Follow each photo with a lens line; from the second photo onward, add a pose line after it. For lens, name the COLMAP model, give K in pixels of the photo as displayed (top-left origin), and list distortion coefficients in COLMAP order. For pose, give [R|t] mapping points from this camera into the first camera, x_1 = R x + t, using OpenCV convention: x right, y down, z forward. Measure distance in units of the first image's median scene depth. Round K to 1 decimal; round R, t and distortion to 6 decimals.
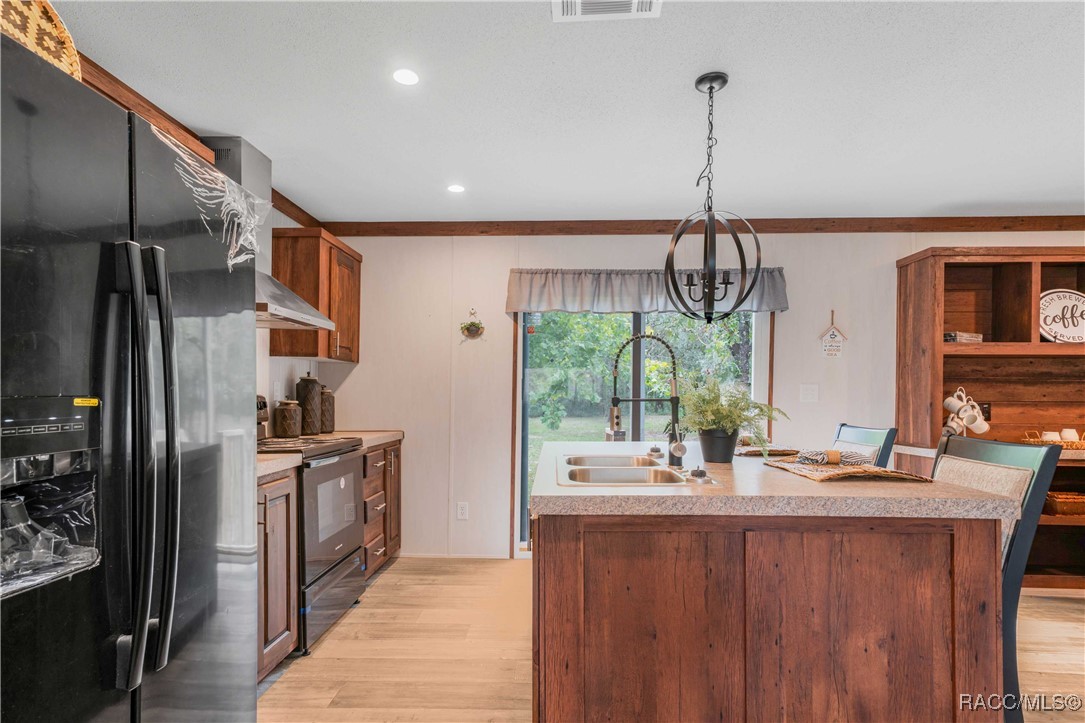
lens RADIAL K [[572.7, 0, 541.1], [0, 572.7, 400.8], [0, 0, 1]] dist [0.024078, 0.000745]
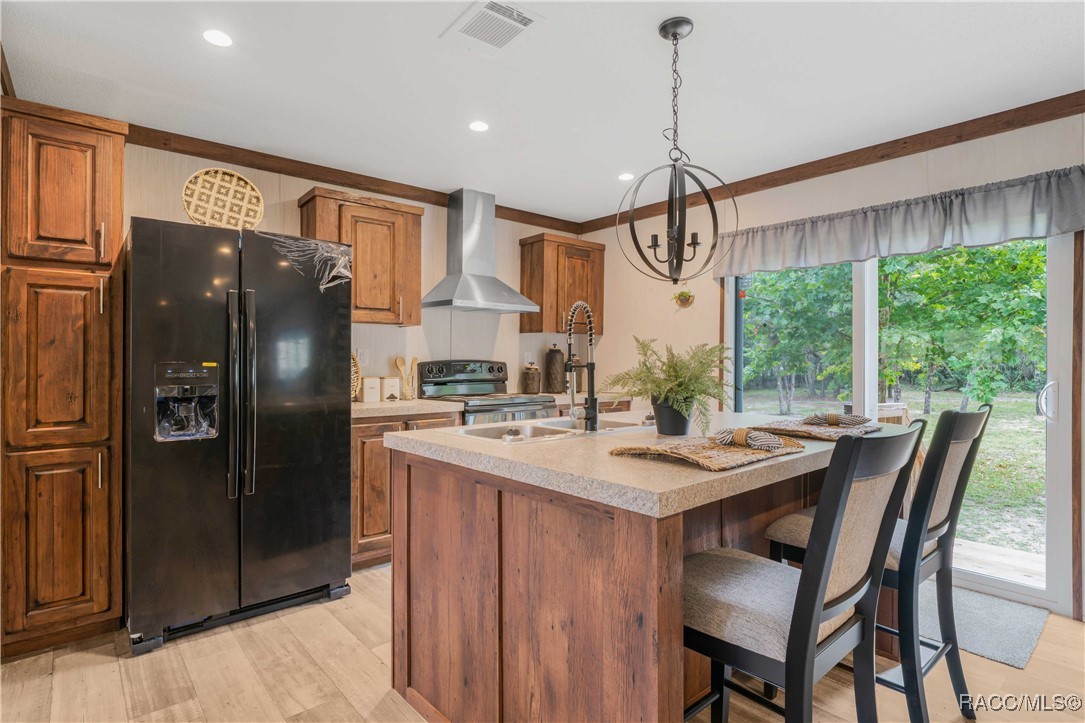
lens RADIAL K [[553.2, 0, 536.7], [0, 553.2, 355.3], [0, 0, 1]] dist [-0.002853, -0.003704]
pose [[0.674142, -0.008411, -0.738554, 1.163240], [-0.008193, 0.999788, -0.018864, -0.002049], [0.738556, 0.018768, 0.673930, 0.338540]]
